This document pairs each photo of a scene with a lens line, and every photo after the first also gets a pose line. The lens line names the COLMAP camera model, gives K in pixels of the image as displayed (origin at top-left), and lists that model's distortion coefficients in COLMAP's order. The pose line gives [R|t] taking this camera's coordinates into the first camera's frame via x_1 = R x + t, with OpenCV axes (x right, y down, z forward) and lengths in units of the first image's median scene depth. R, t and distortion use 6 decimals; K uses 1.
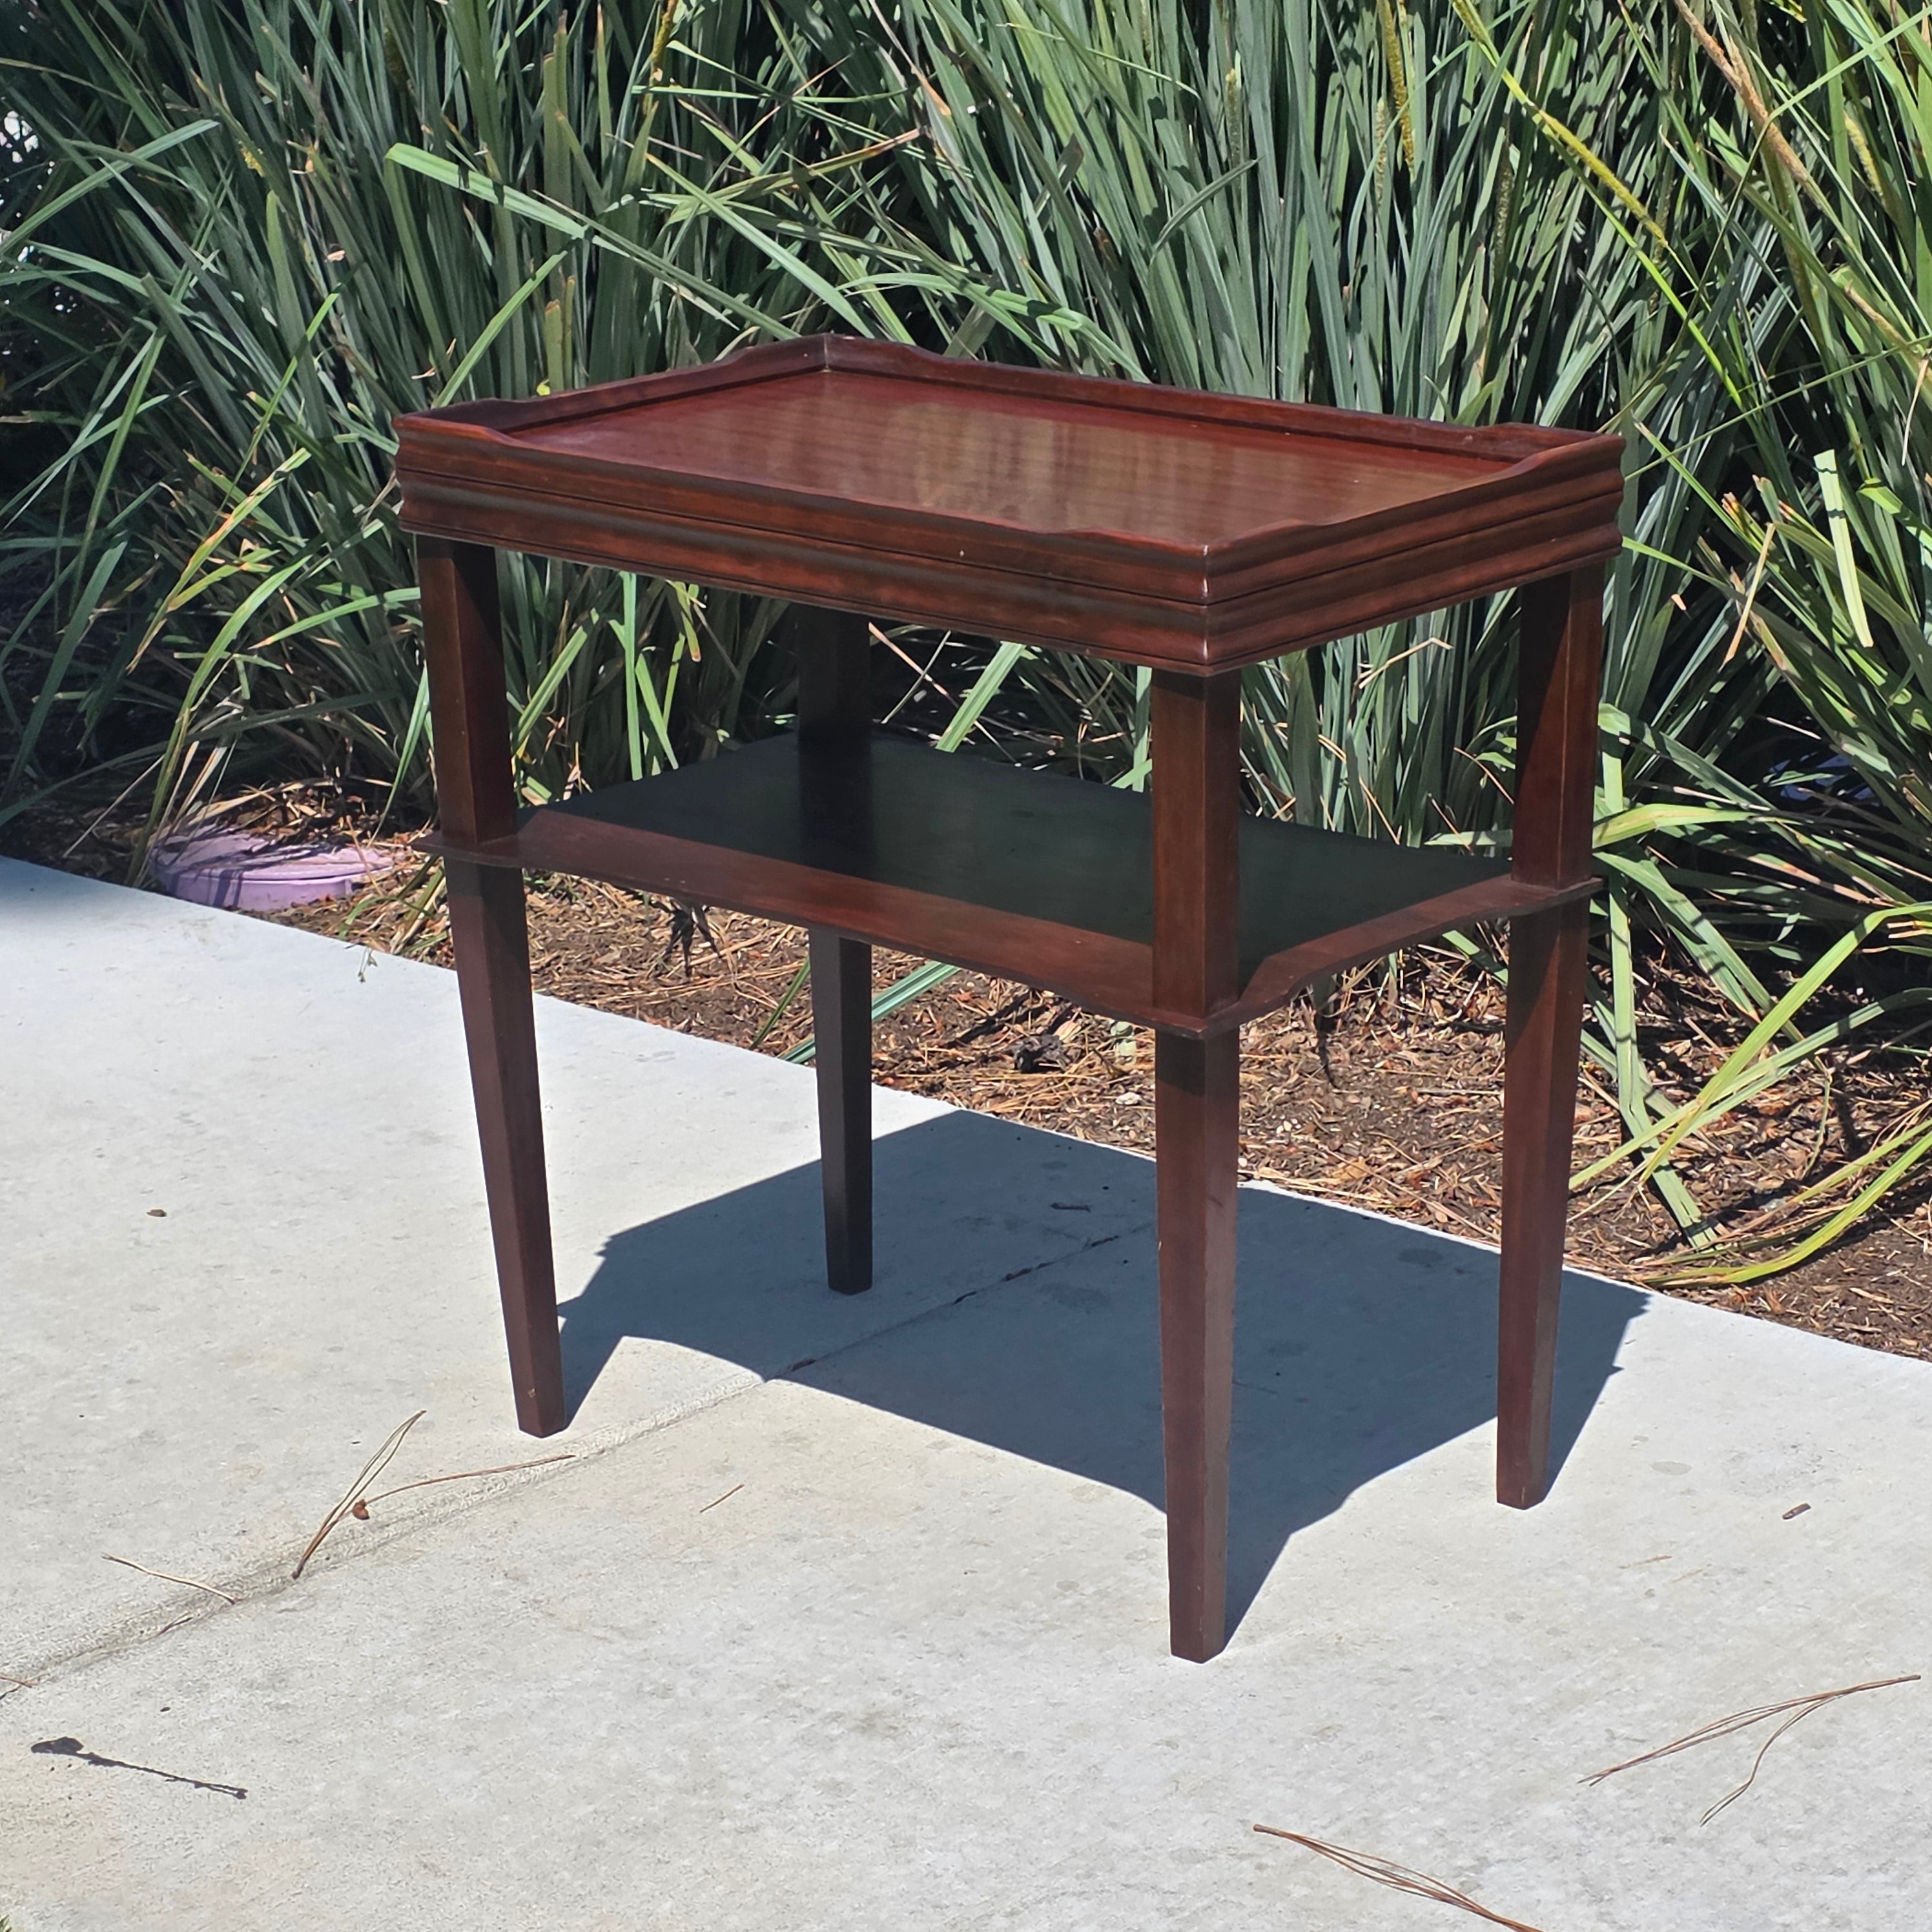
lens RADIAL K [[4131.8, 0, 966.0], [0, 4131.8, 966.0], [0, 0, 1]] dist [0.173049, -0.661813]
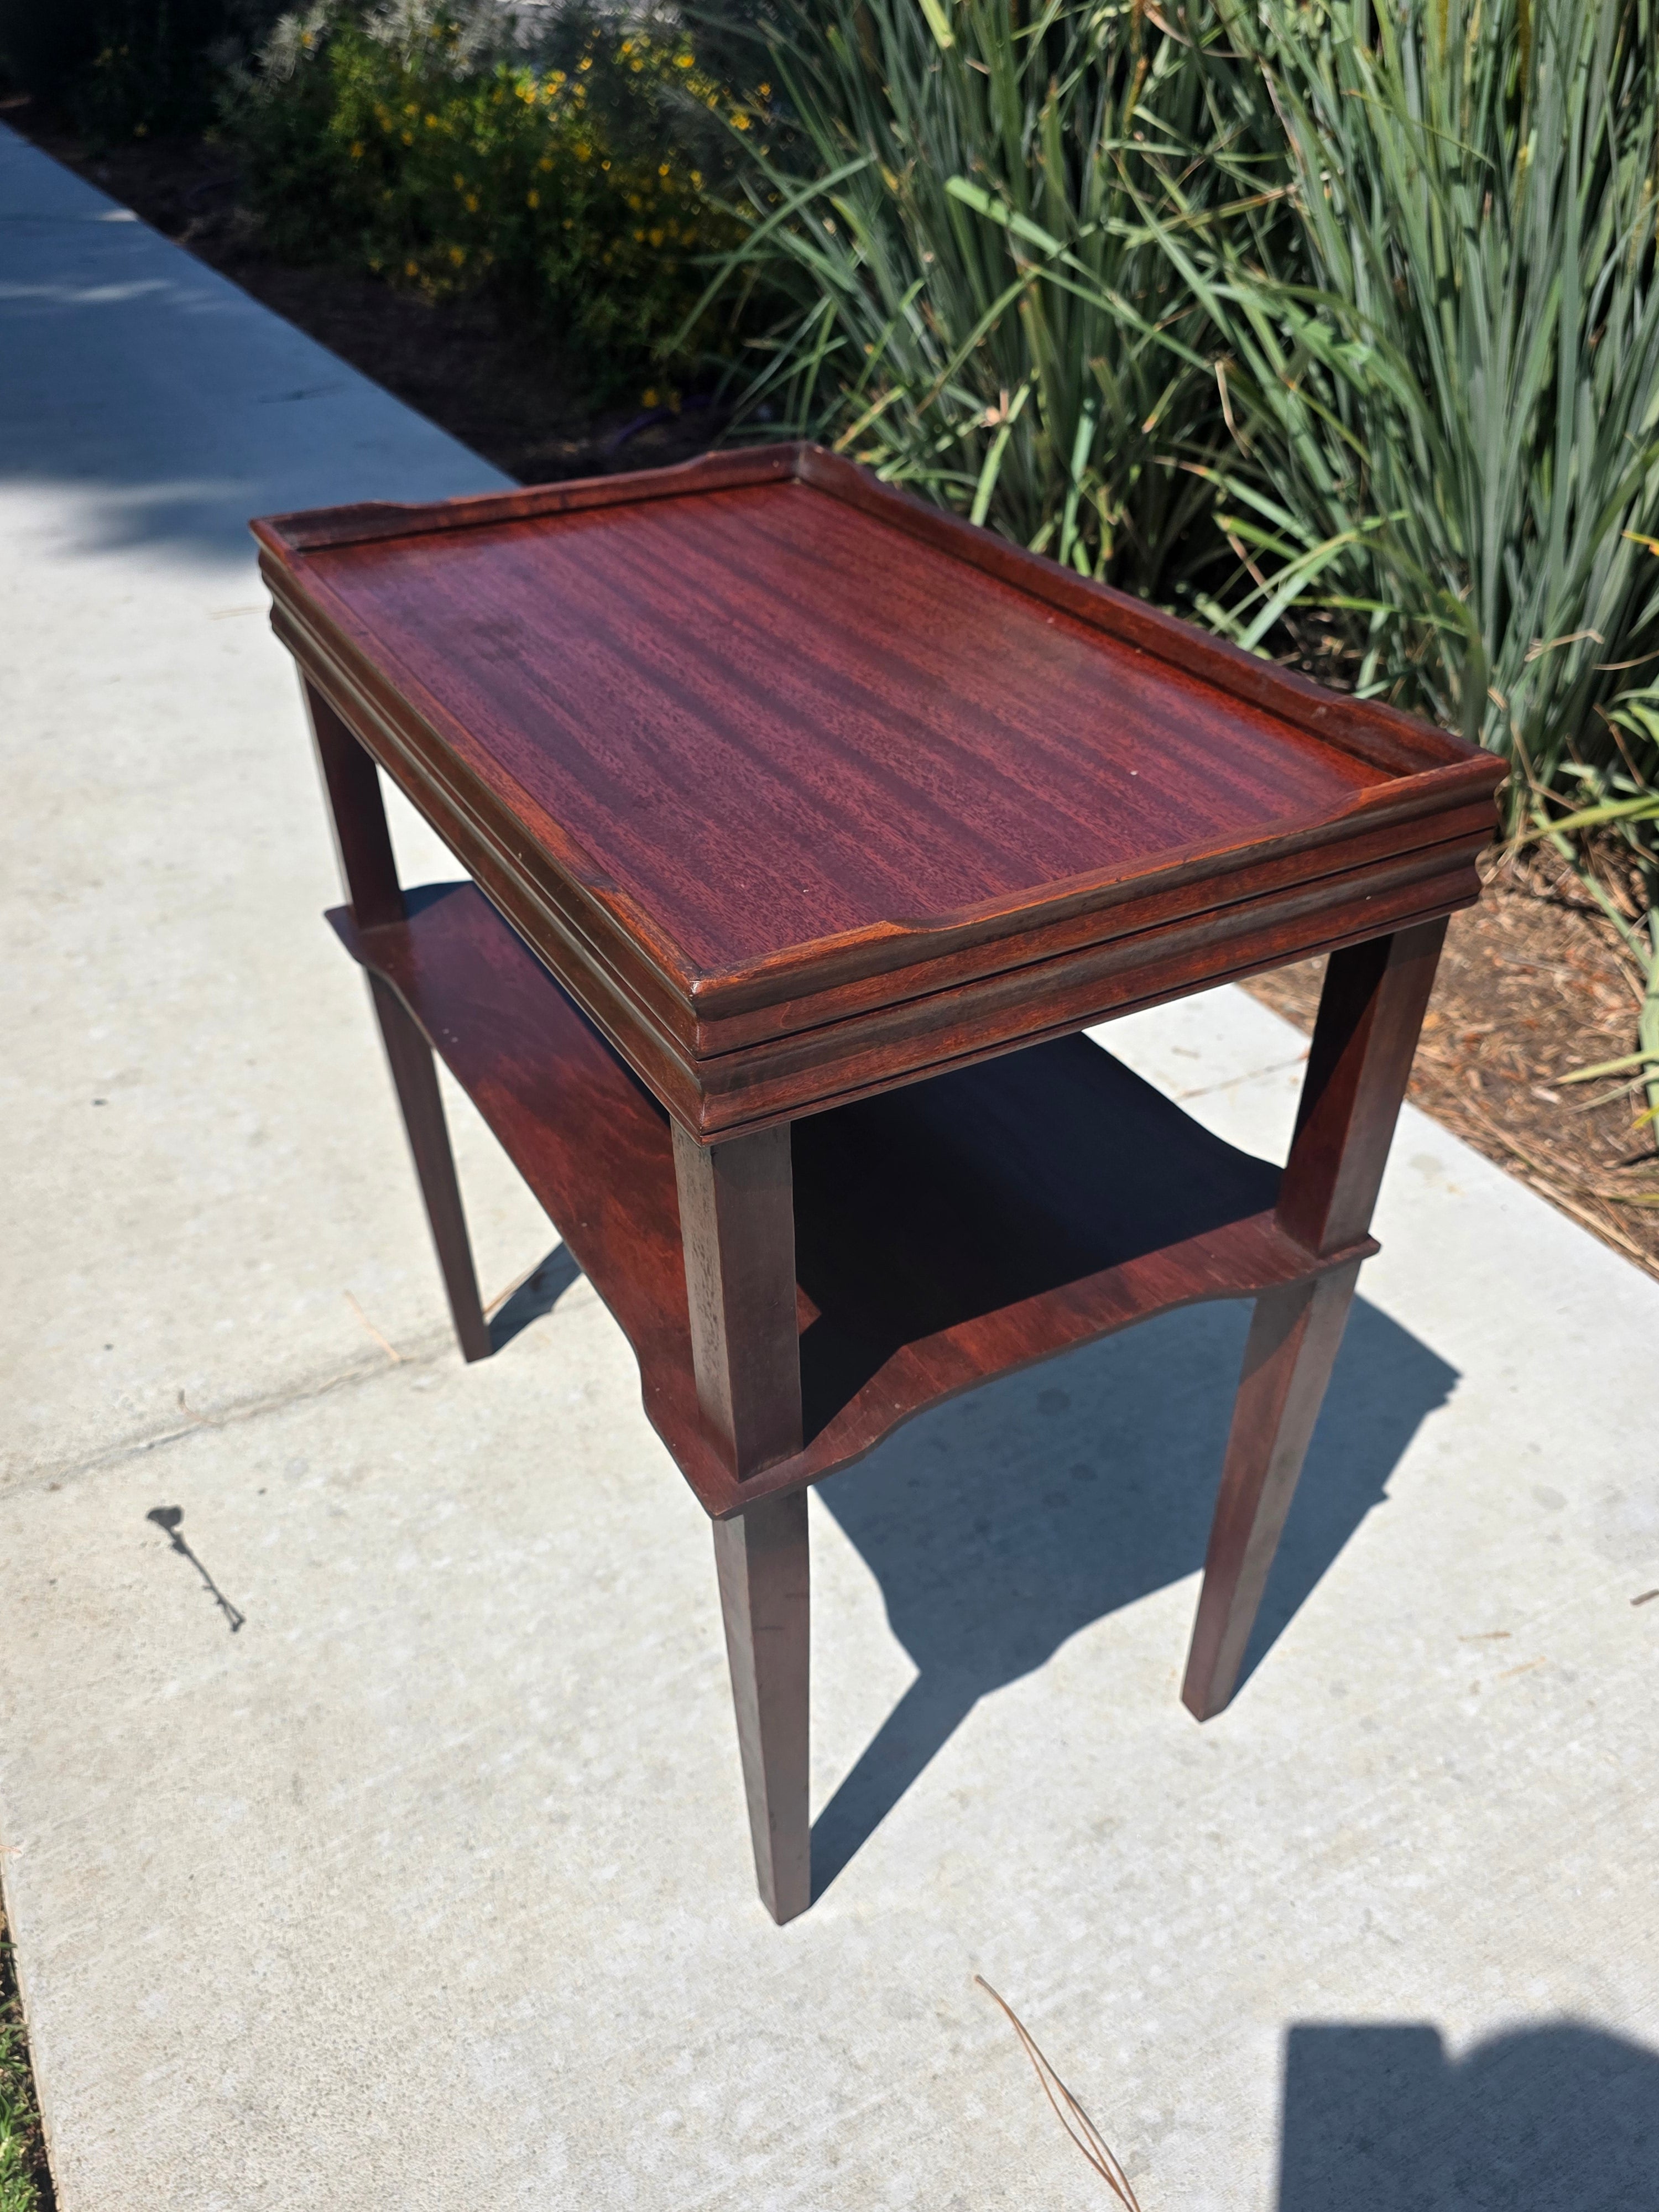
lens RADIAL K [[1627.1, 0, 829.5], [0, 1627.1, 1106.0], [0, 0, 1]] dist [-0.002489, -0.002612]
pose [[0.935264, 0.212629, -0.282966, 0.059559], [-0.111341, 0.935604, 0.335035, -0.079541], [0.335982, -0.281841, 0.898711, 0.382054]]
